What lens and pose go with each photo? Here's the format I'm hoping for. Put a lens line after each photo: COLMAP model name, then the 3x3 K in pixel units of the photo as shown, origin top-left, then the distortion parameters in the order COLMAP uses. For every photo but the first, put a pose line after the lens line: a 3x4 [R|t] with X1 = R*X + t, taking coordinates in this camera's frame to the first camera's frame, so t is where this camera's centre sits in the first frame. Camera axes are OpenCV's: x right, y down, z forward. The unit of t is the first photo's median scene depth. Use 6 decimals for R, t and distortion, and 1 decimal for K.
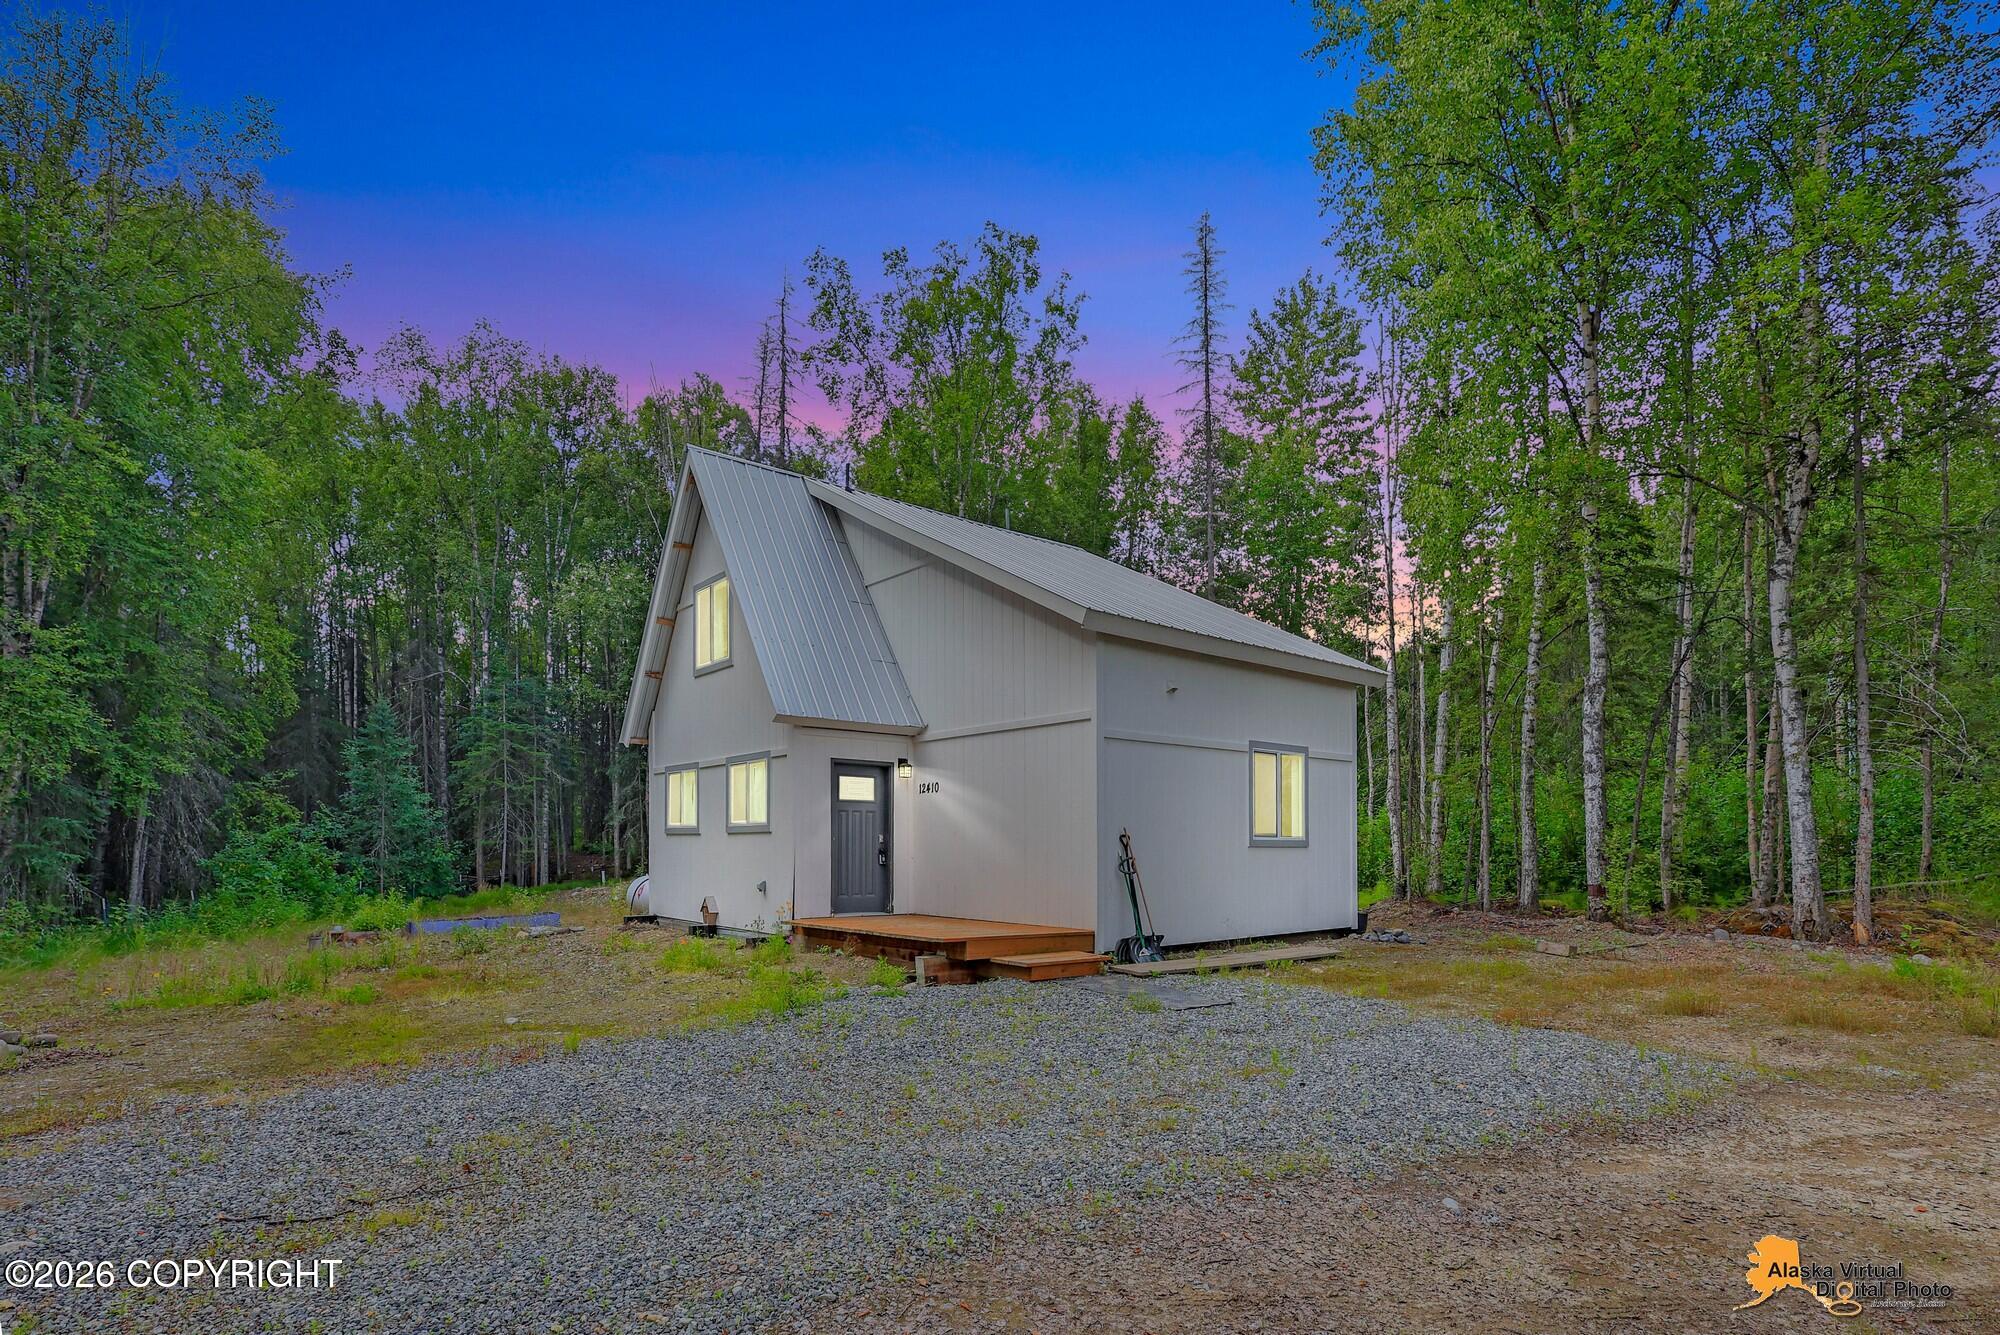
lens RADIAL K [[944.6, 0, 992.7], [0, 944.6, 642.6], [0, 0, 1]] dist [-0.000650, -0.000475]
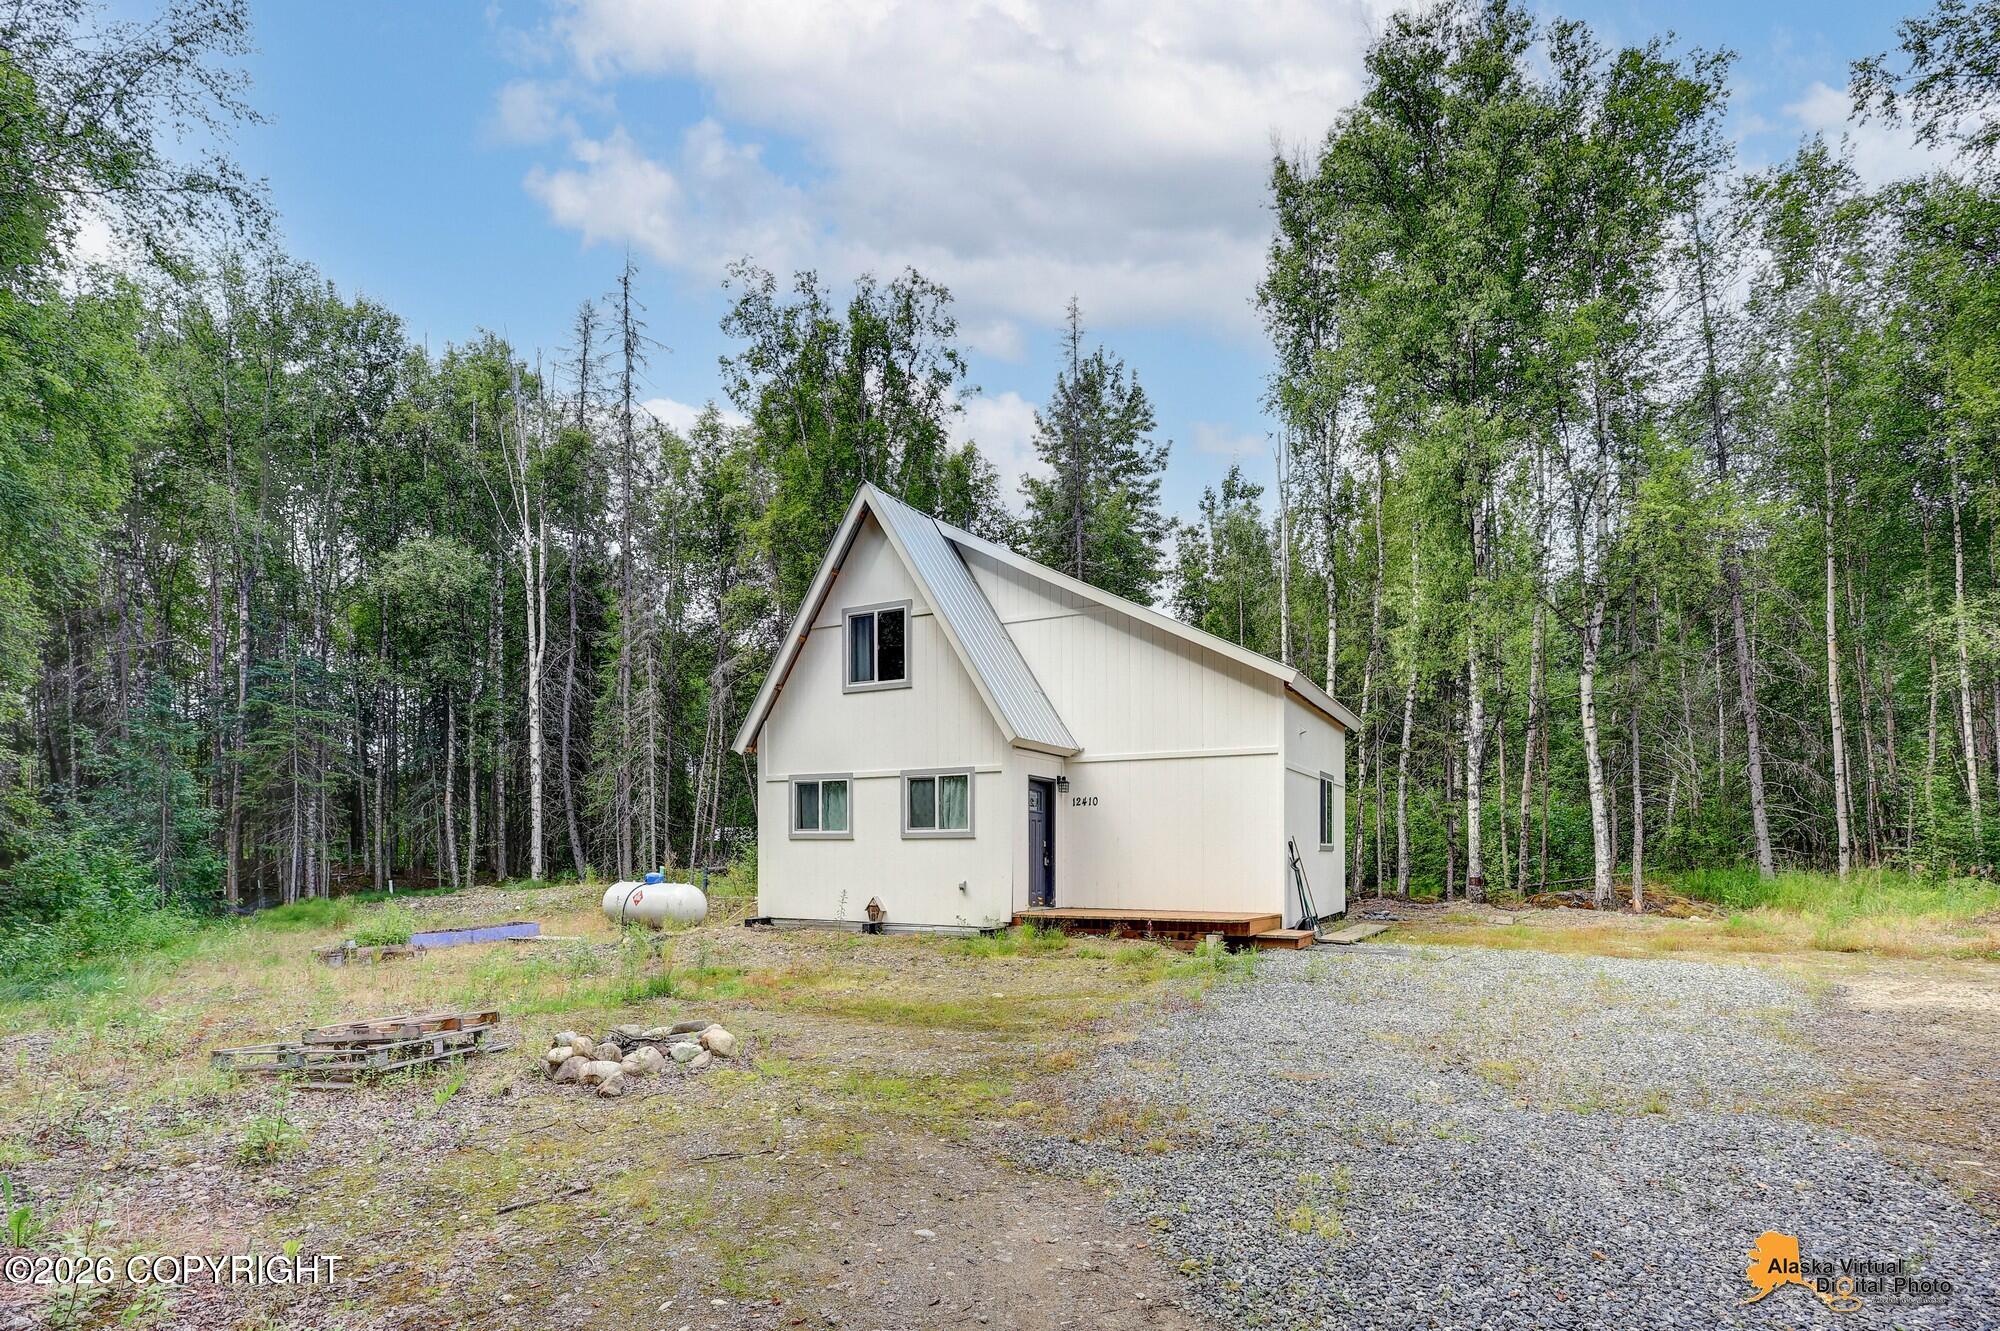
lens RADIAL K [[944.6, 0, 992.7], [0, 944.6, 640.6], [0, 0, 1]] dist [-0.000650, -0.000475]
pose [[0.929951, 0.078872, 0.359124, -0.617324], [-0.075507, 0.996870, -0.023413, -0.012118], [-0.359846, -0.005344, 0.932996, -0.070030]]
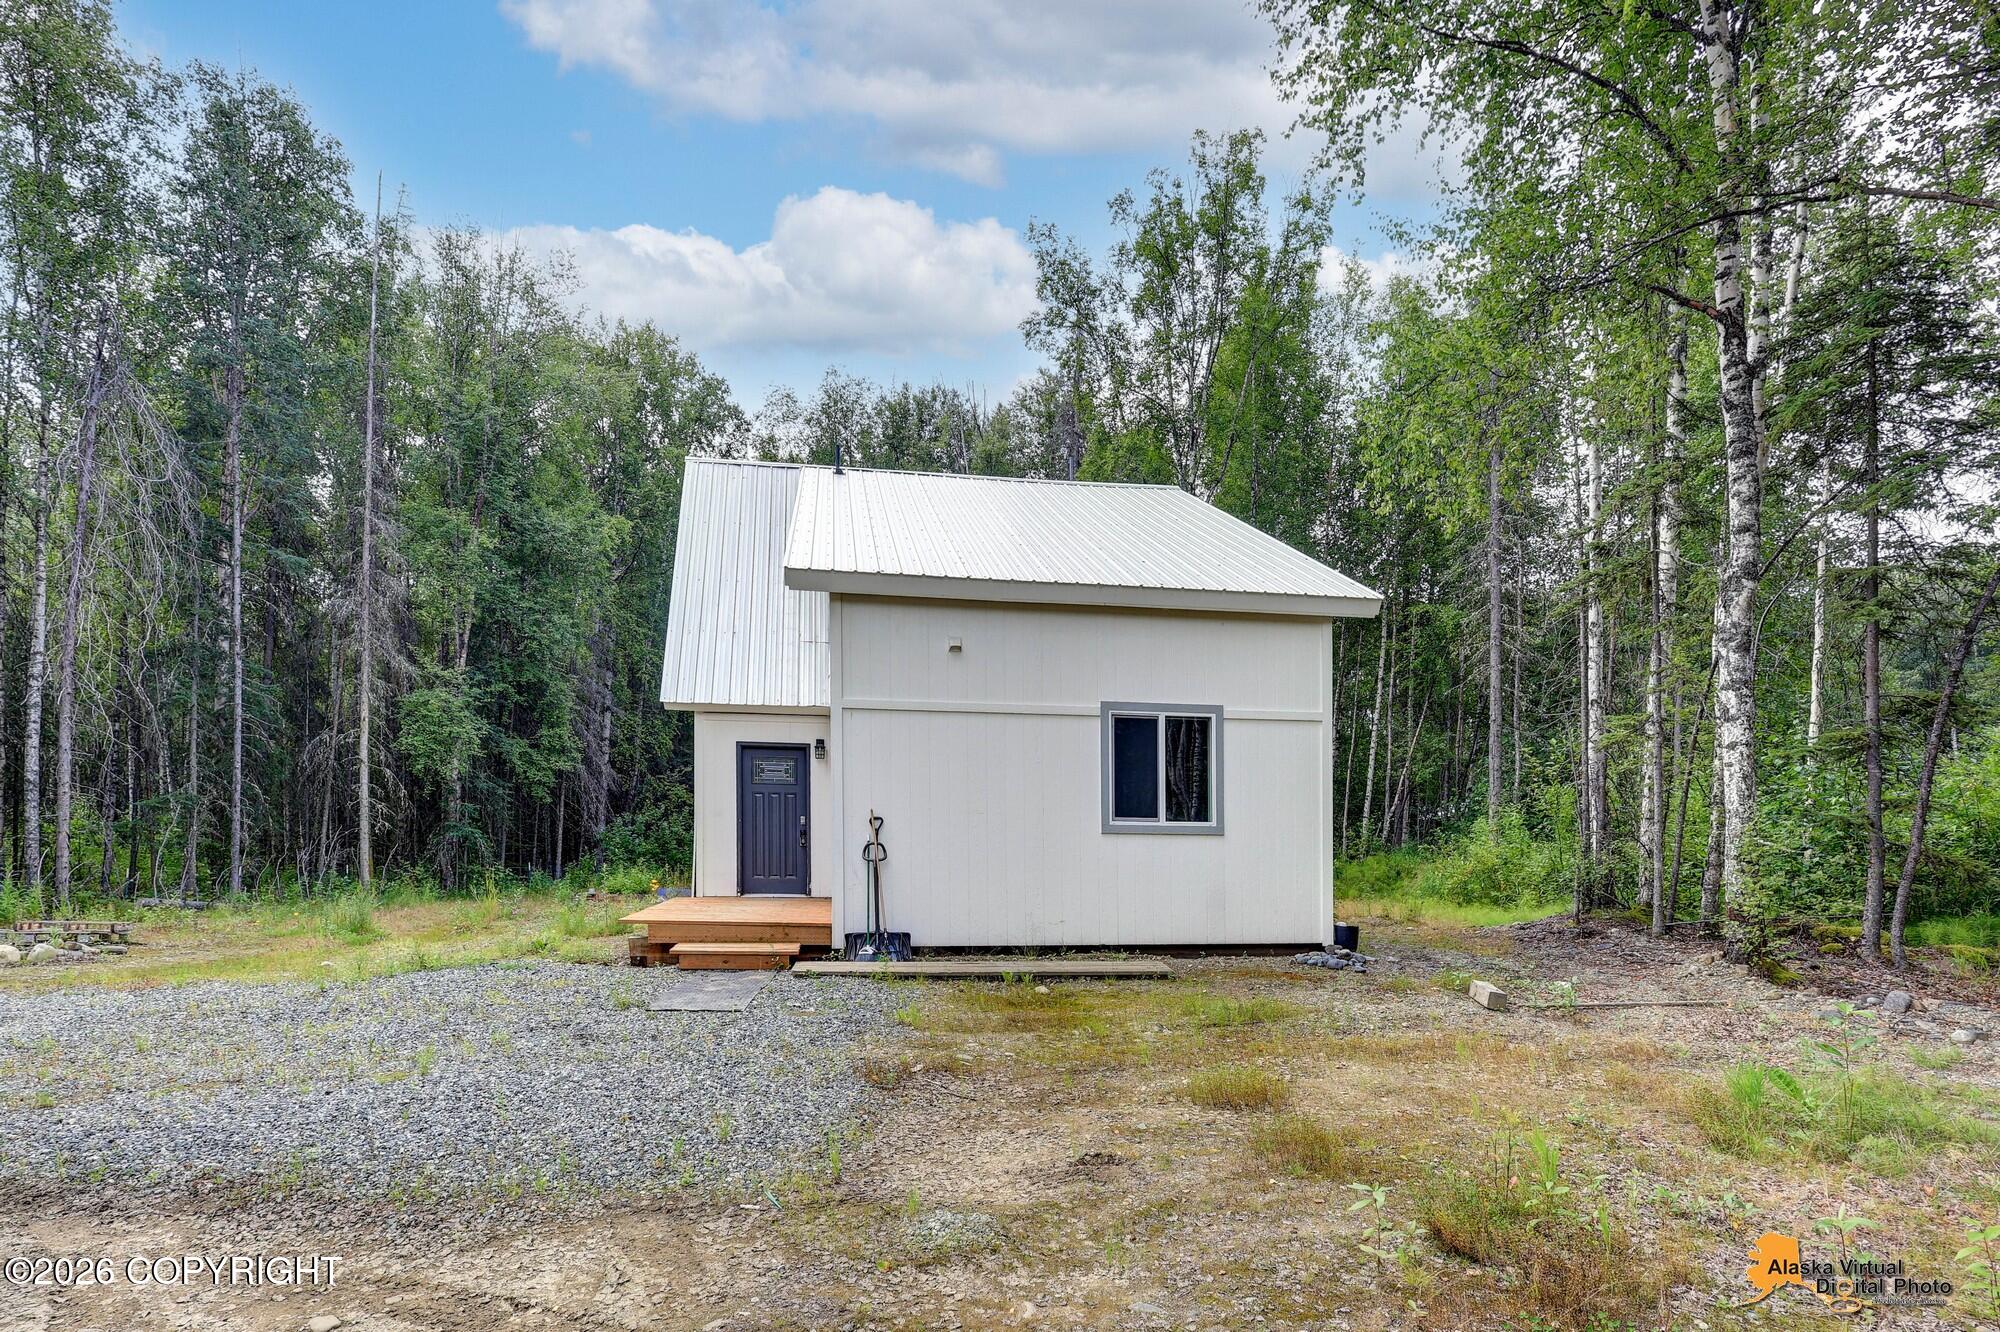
lens RADIAL K [[958.9, 0, 1000.0], [0, 958.9, 666.0], [0, 0, 1]] dist [-0.002165, -0.000199]
pose [[0.865231, -0.073478, -0.495961, 0.565616], [0.092889, 0.995570, 0.014553, 0.051746], [0.492694, -0.058661, 0.868223, 0.243216]]
